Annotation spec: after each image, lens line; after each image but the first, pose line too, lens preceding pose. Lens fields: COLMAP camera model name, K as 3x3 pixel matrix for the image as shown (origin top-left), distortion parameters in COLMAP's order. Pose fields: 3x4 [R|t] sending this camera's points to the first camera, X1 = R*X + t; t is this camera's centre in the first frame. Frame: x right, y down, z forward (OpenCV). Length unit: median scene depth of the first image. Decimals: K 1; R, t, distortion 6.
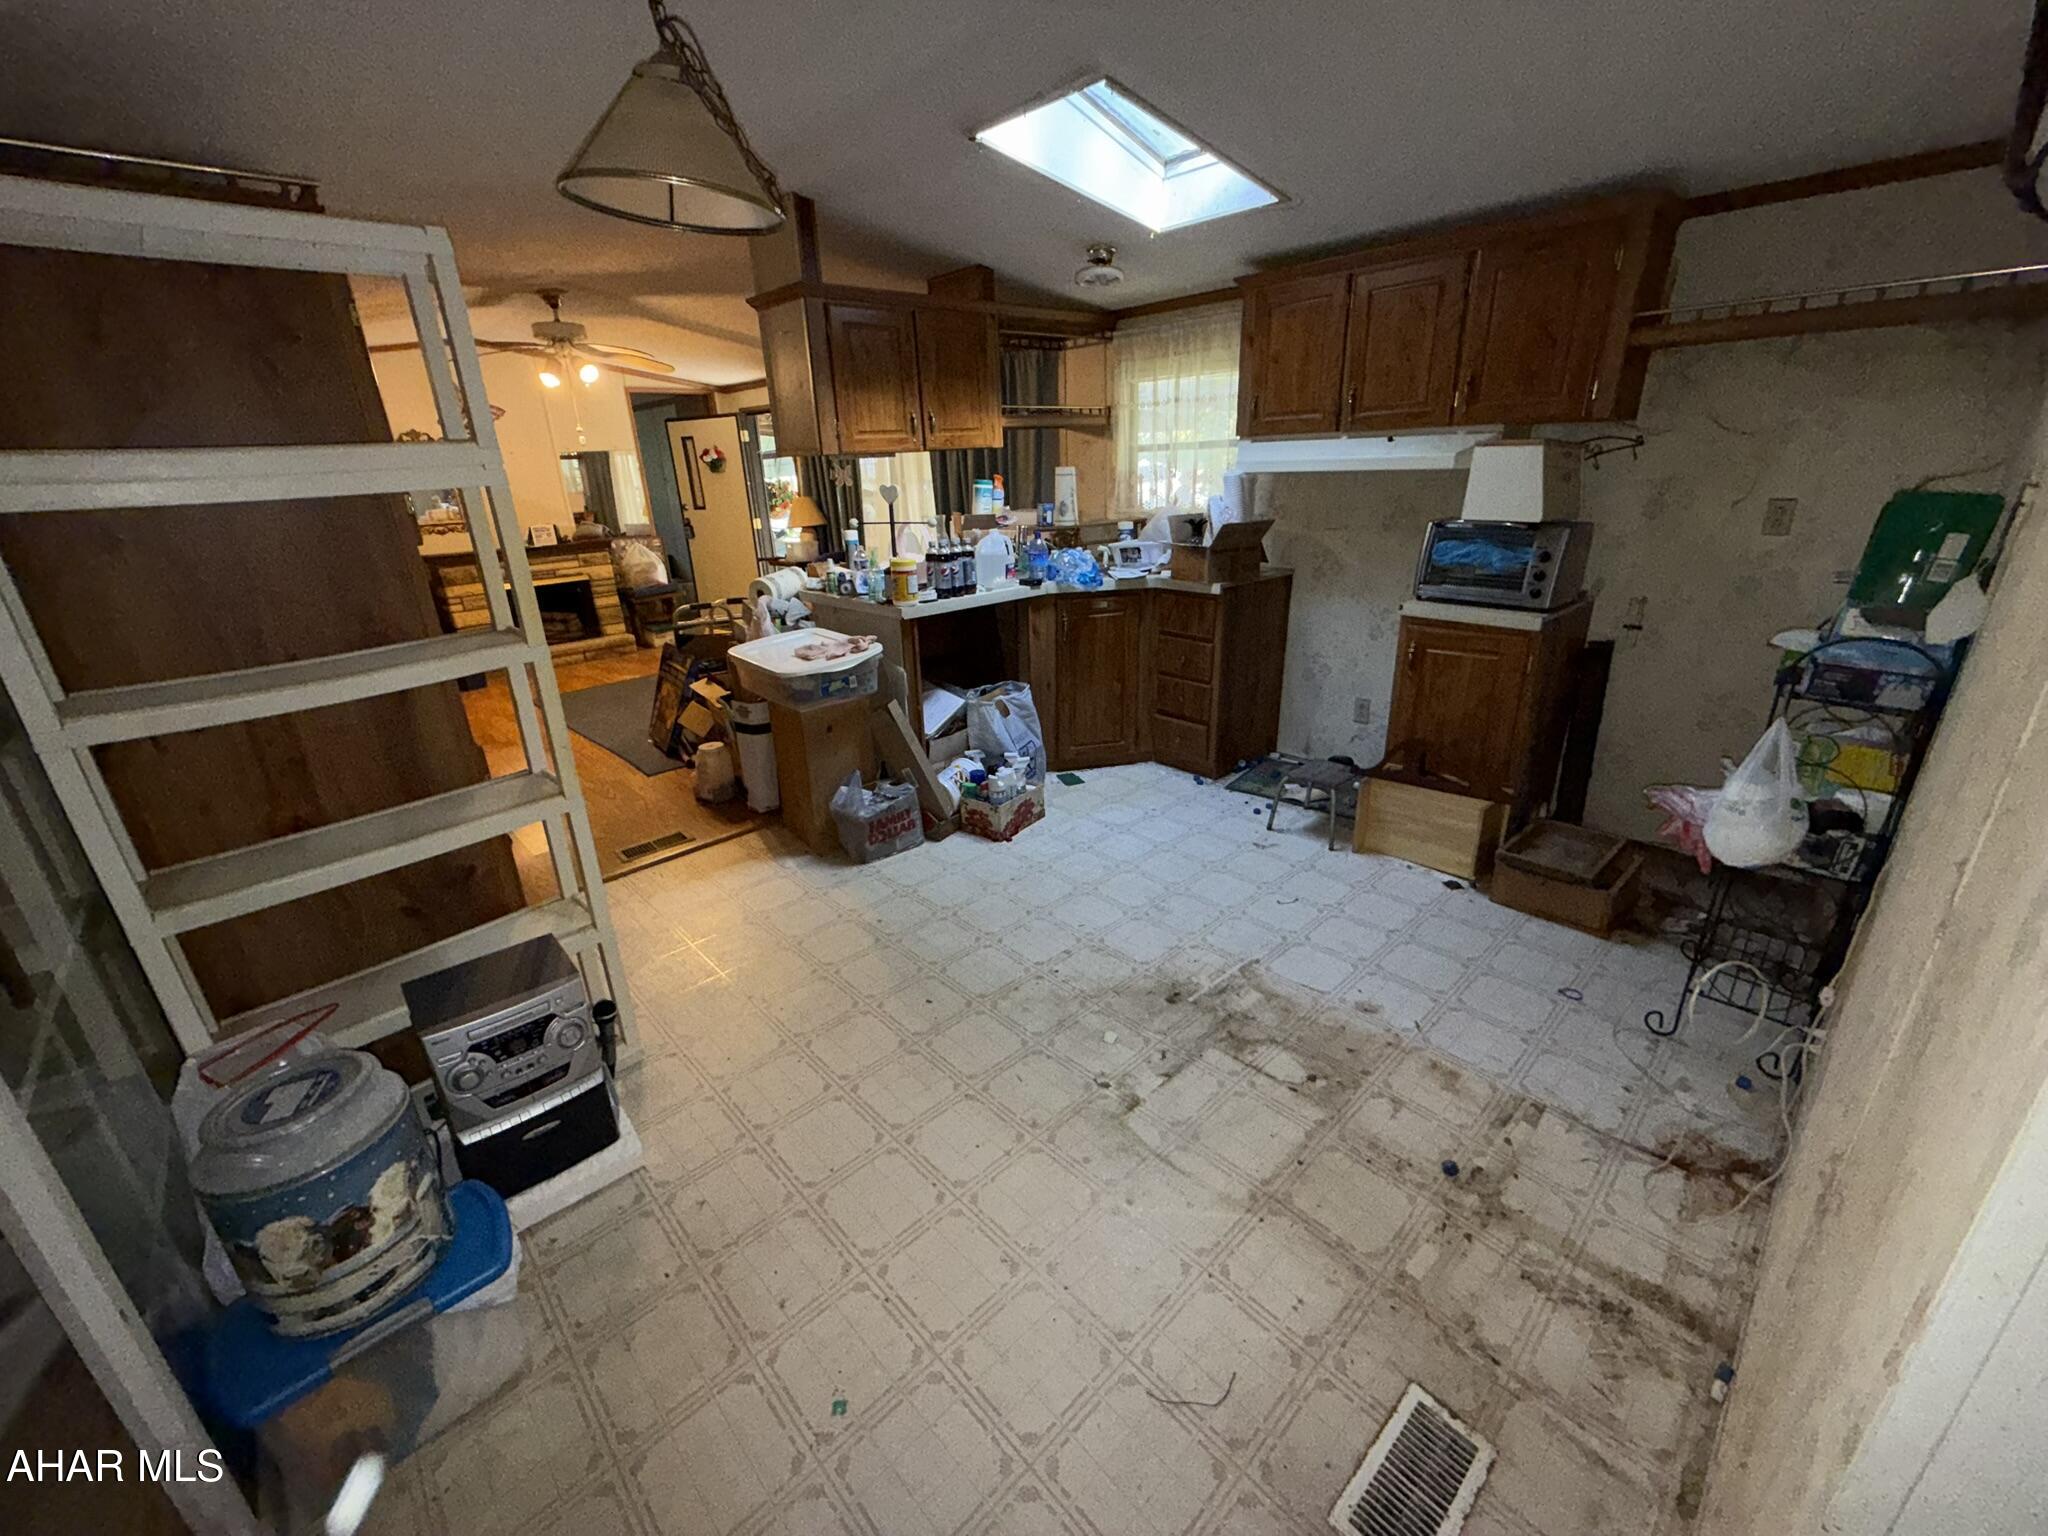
lens RADIAL K [[817.6, 0, 1016.4], [0, 817.6, 769.1], [0, 0, 1]] dist [0.001359, 0.000061]
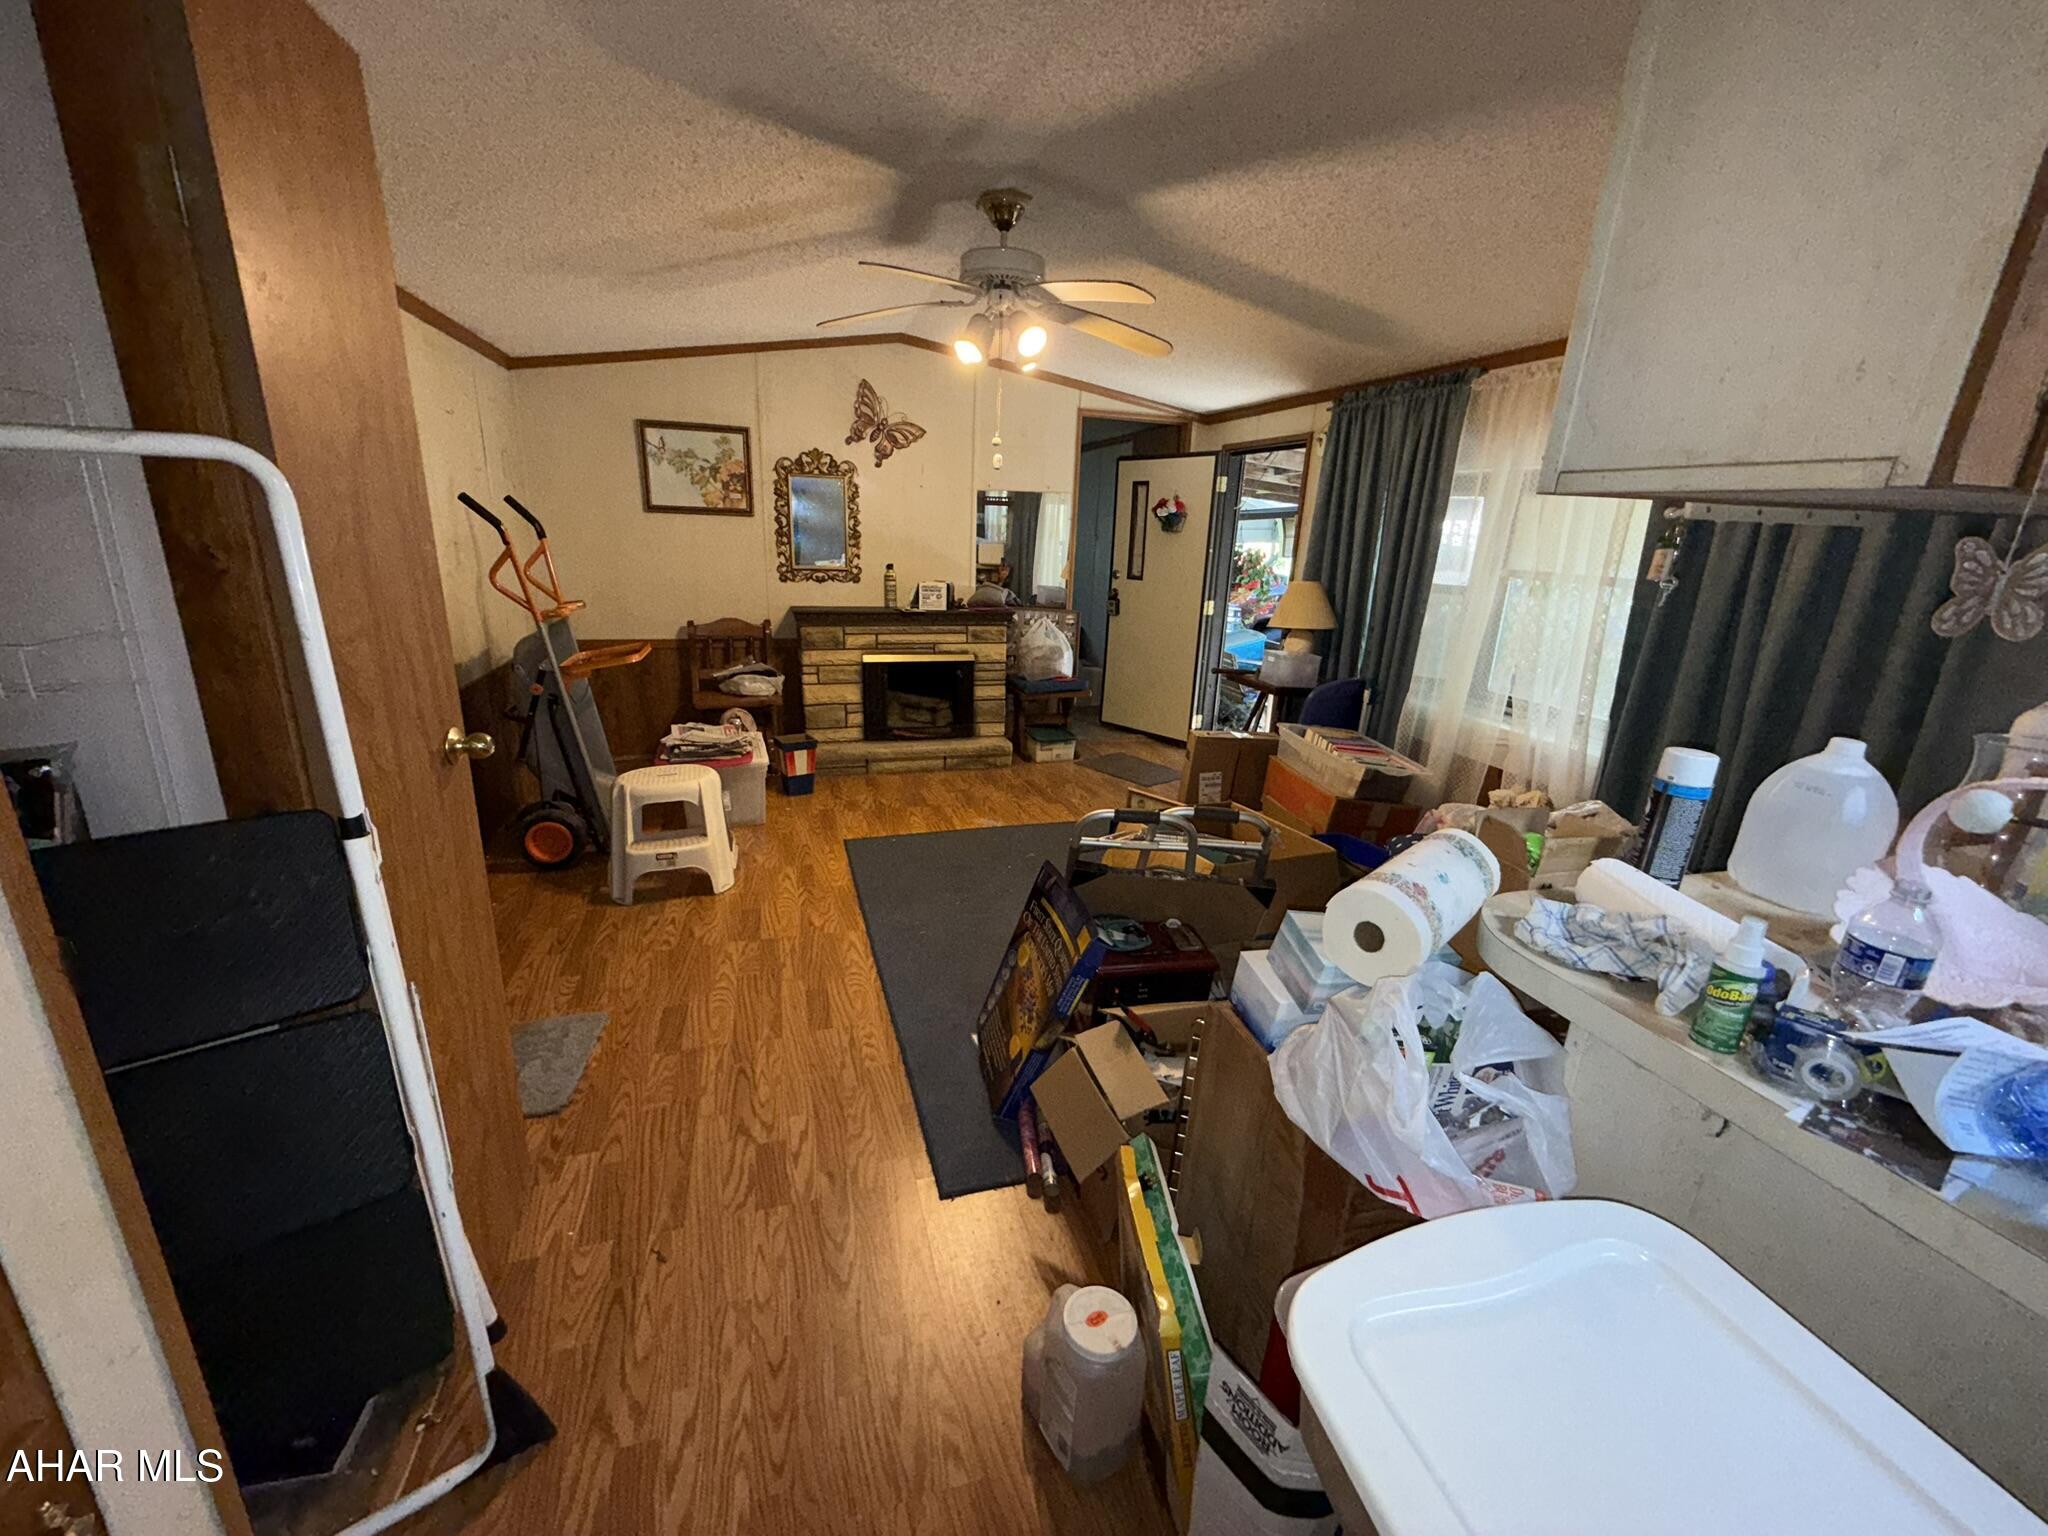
lens RADIAL K [[817.6, 0, 1017.5], [0, 817.6, 767.1], [0, 0, 1]] dist [0.001359, 0.000061]
pose [[0.890954, 0.193658, -0.410729, -0.165000], [-0.224941, 0.973949, -0.028727, -0.122487], [0.394466, 0.117984, 0.911305, 0.349918]]
